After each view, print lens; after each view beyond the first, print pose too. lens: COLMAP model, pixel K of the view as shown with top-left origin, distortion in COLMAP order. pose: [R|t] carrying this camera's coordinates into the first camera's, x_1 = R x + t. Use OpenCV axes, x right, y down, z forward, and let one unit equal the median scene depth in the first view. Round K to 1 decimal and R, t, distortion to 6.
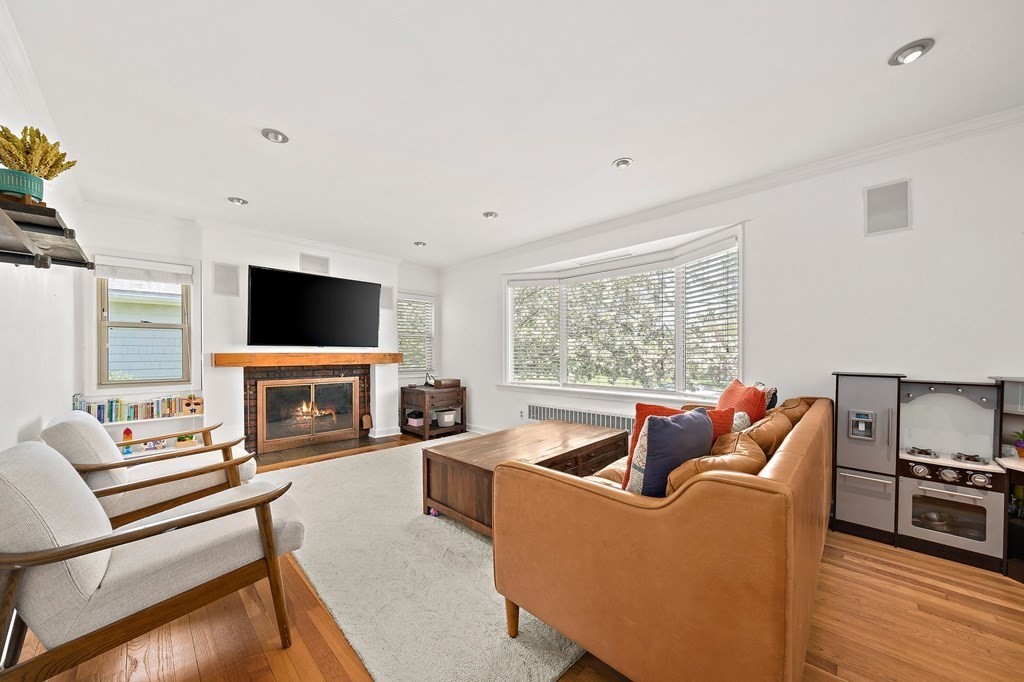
lens RADIAL K [[365.6, 0, 516.6], [0, 365.6, 354.0], [0, 0, 1]] dist [-0.001338, 0.000019]
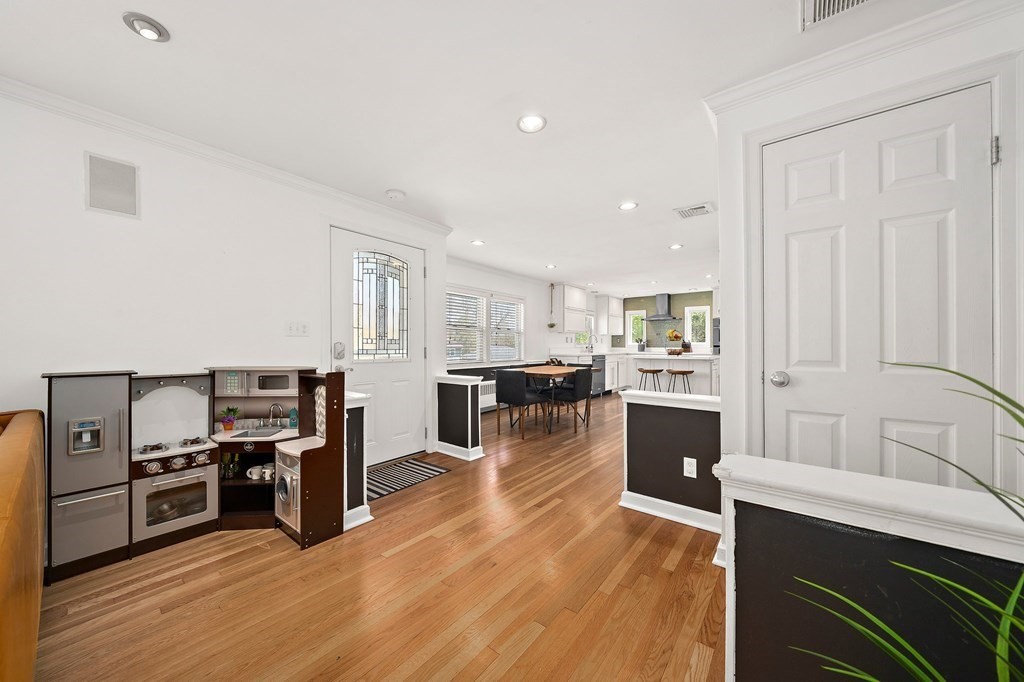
lens RADIAL K [[357.0, 0, 508.7], [0, 357.0, 348.4], [0, 0, 1]] dist [-0.008119, -0.000213]
pose [[-0.084370, -0.005050, 0.996422, 0.076574], [0.006282, 0.999965, 0.005600, -0.000748], [-0.996415, 0.006732, -0.084335, 0.122391]]
